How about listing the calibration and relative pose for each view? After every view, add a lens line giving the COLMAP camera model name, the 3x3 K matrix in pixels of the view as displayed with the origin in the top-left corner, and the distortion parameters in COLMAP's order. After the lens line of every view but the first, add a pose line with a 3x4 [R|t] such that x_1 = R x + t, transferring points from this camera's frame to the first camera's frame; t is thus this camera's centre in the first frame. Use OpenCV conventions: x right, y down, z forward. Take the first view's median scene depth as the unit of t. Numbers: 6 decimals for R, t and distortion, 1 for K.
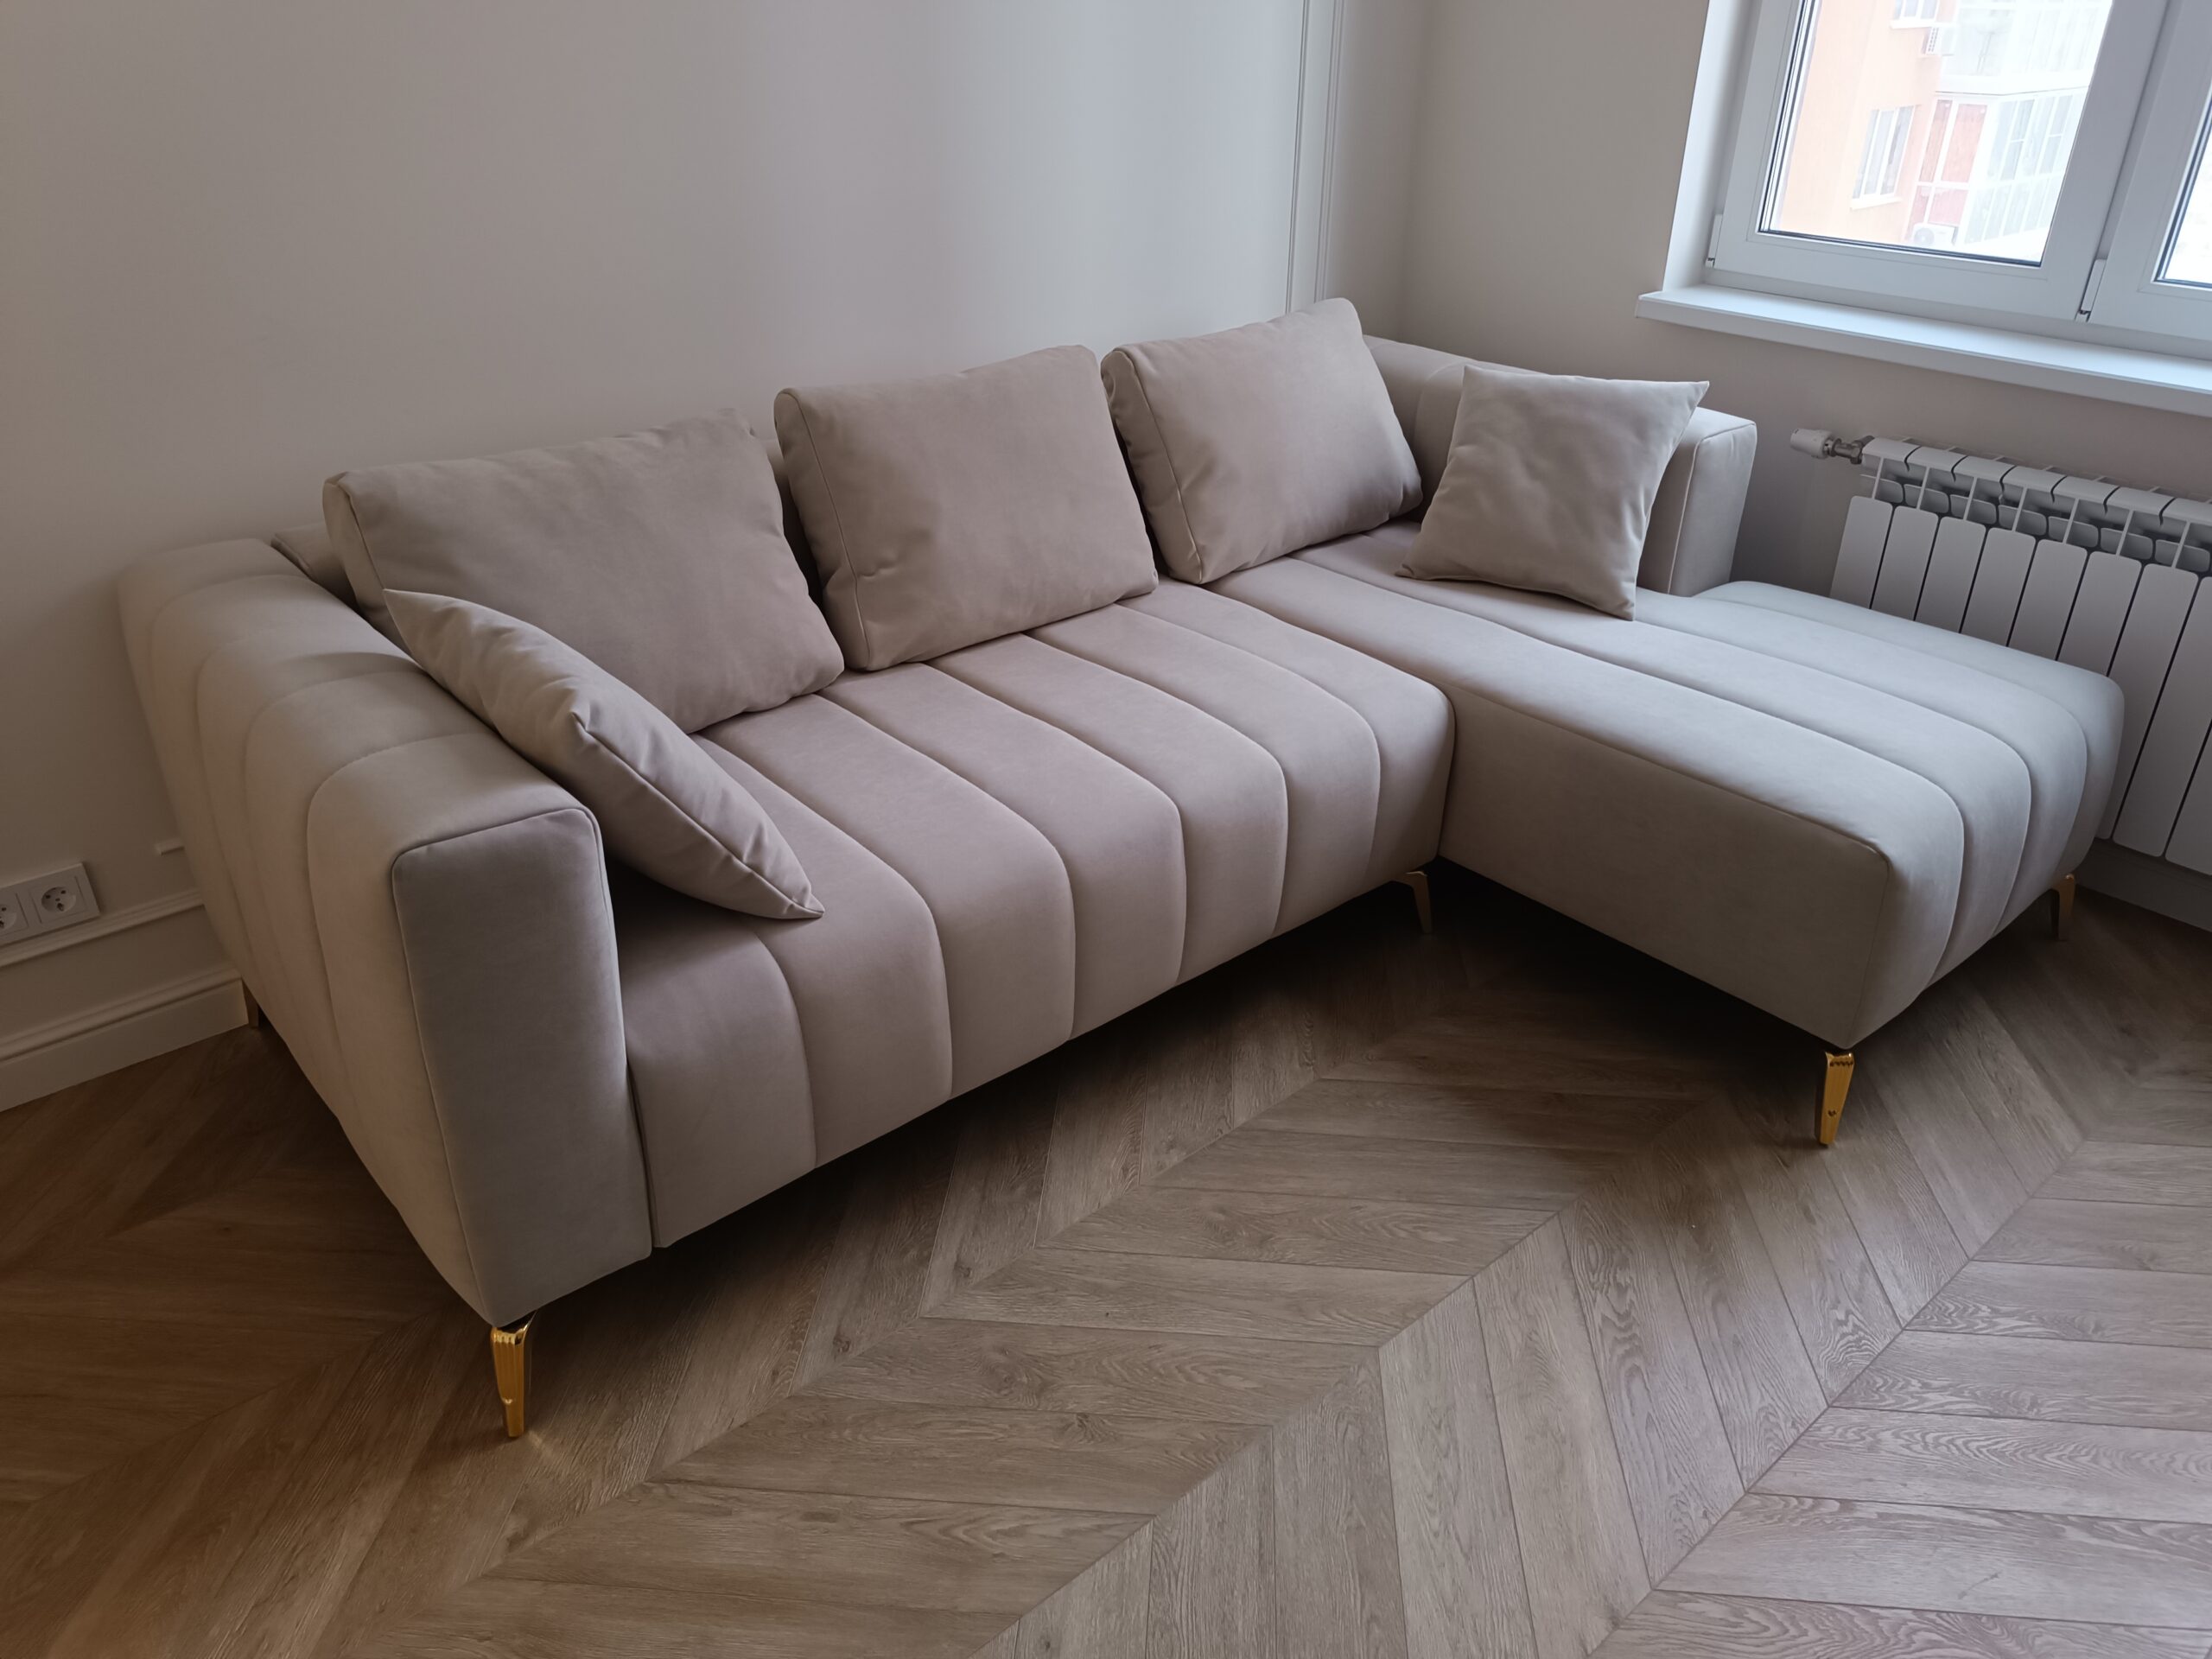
lens RADIAL K [[1572.2, 0, 1106.0], [0, 1572.2, 829.5], [0, 0, 1]] dist [0.101354, -0.211347]
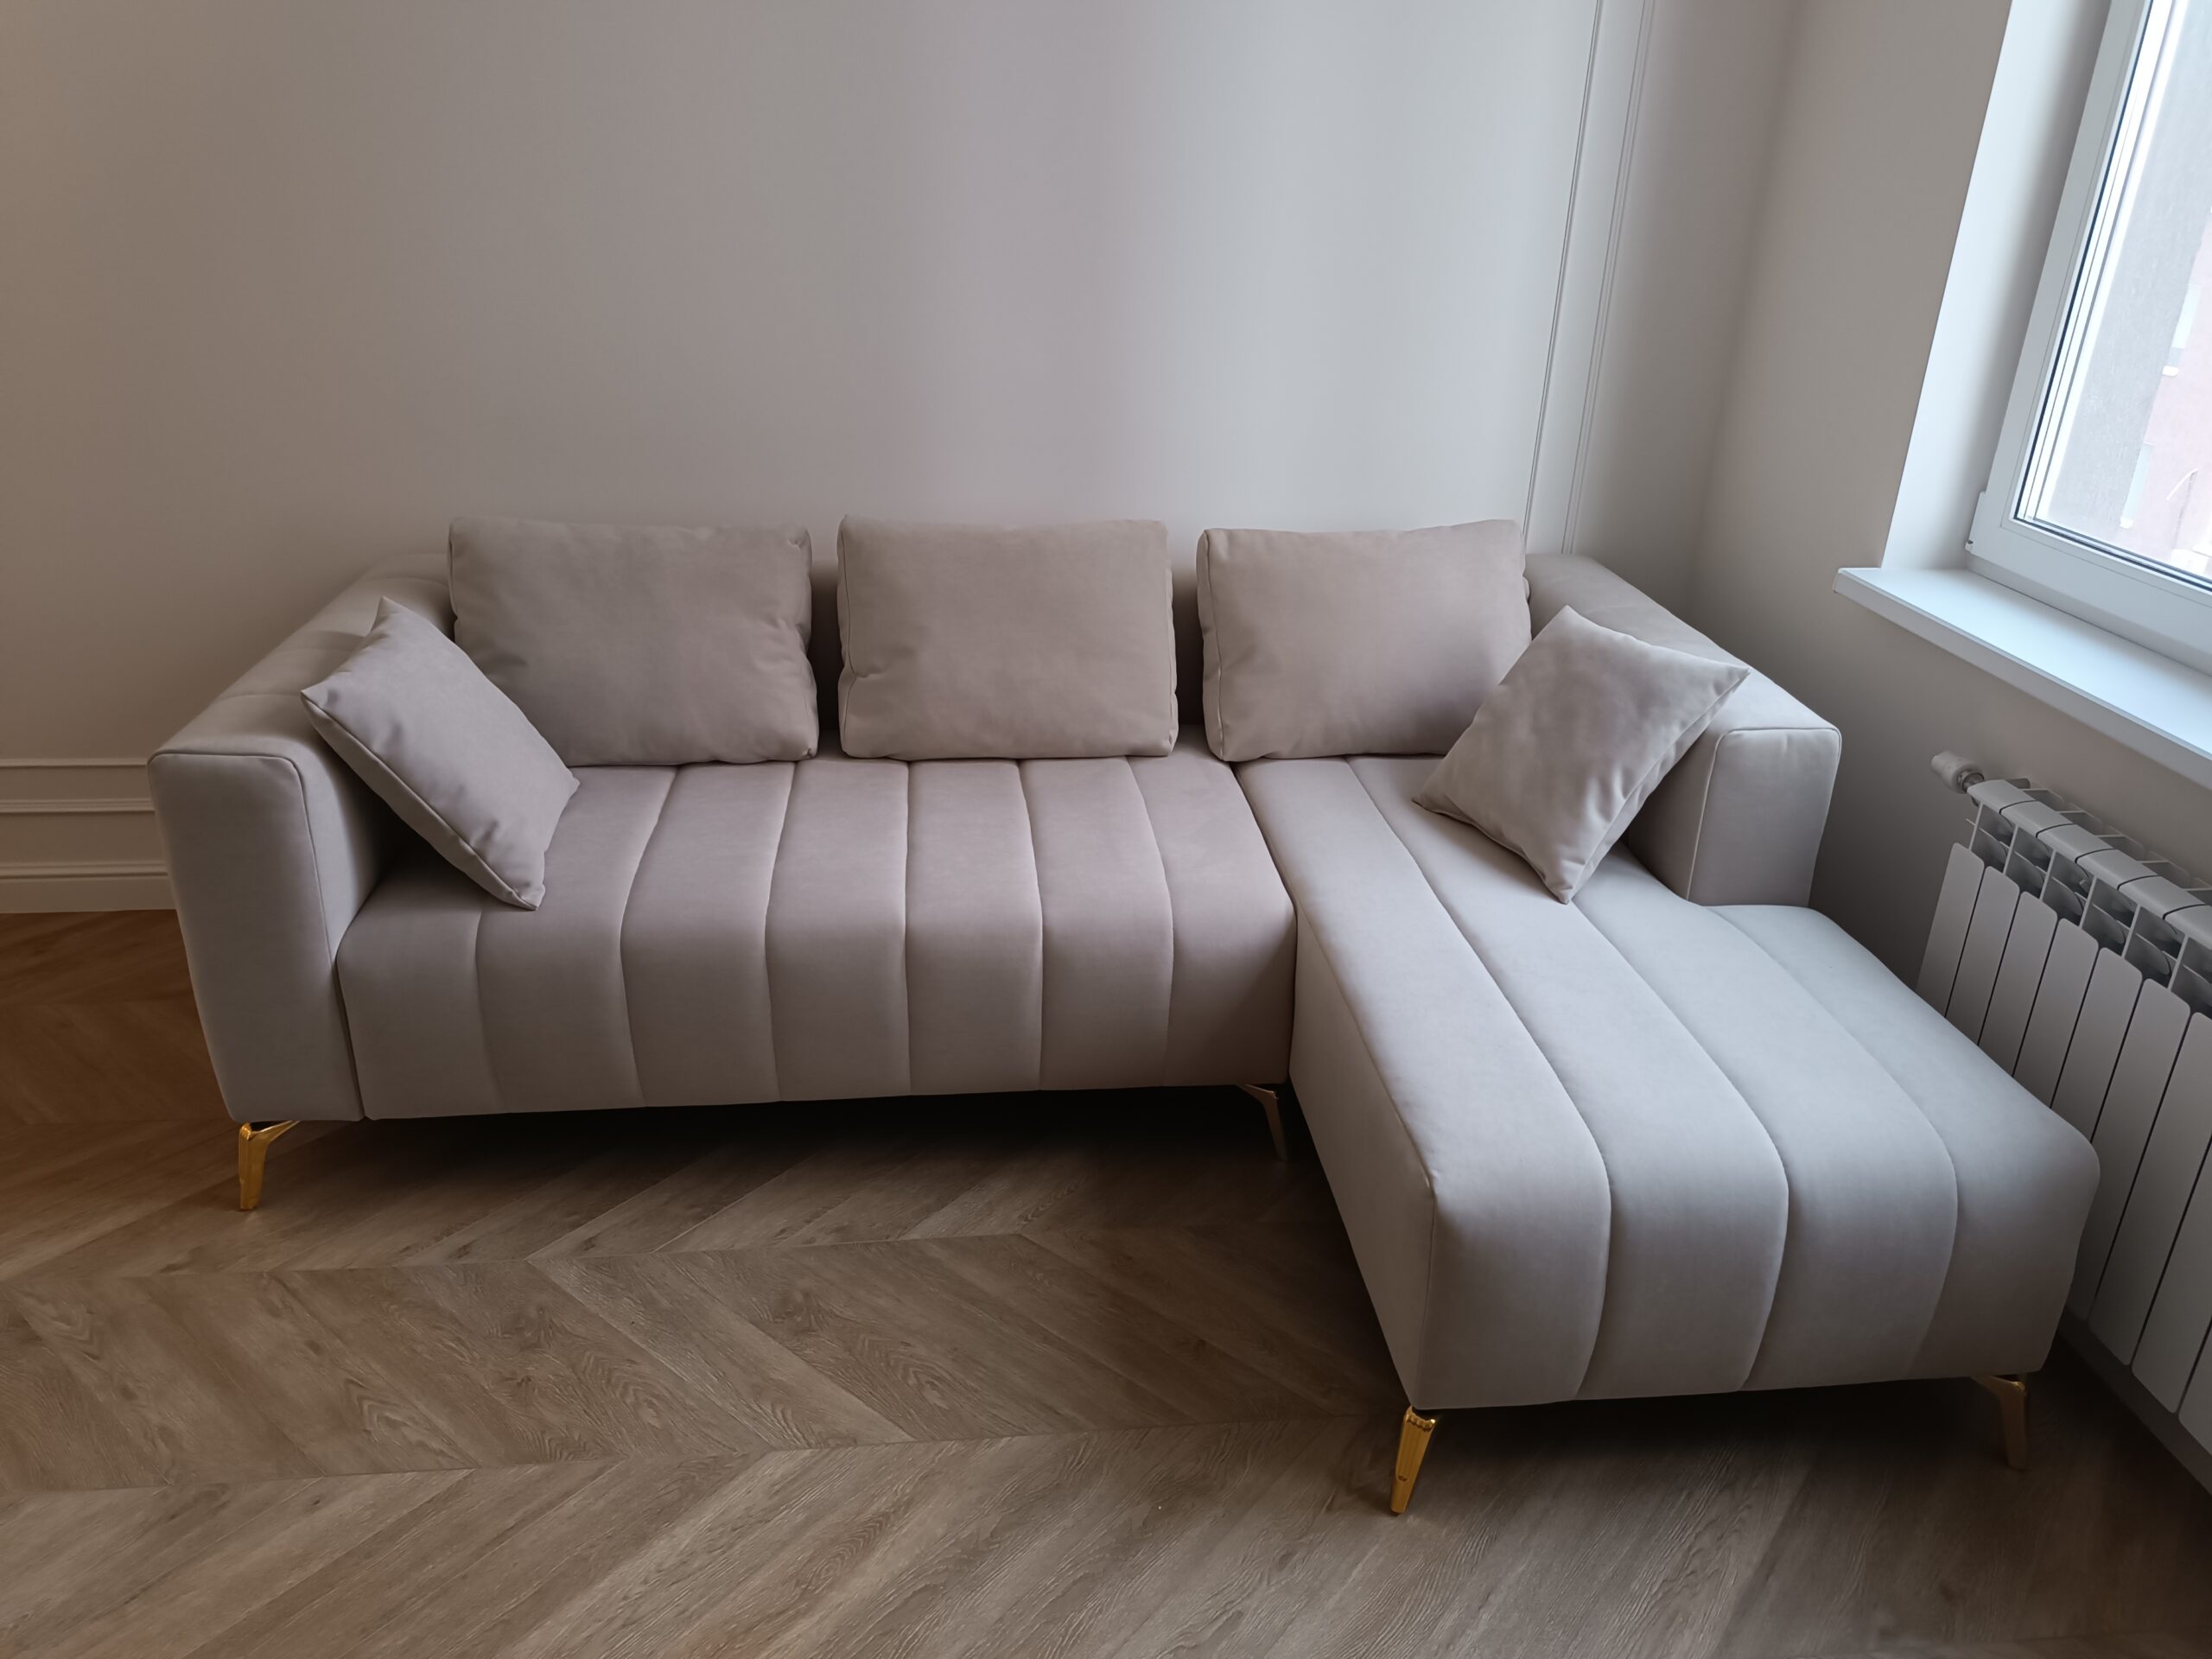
lens RADIAL K [[1578.0, 0, 1106.0], [0, 1578.0, 829.5], [0, 0, 1]] dist [0.067231, -0.138340]
pose [[0.822292, 0.248259, -0.512058, 0.703691], [-0.293273, 0.956000, -0.007461, -0.110509], [0.487675, 0.156307, 0.858919, 0.121881]]
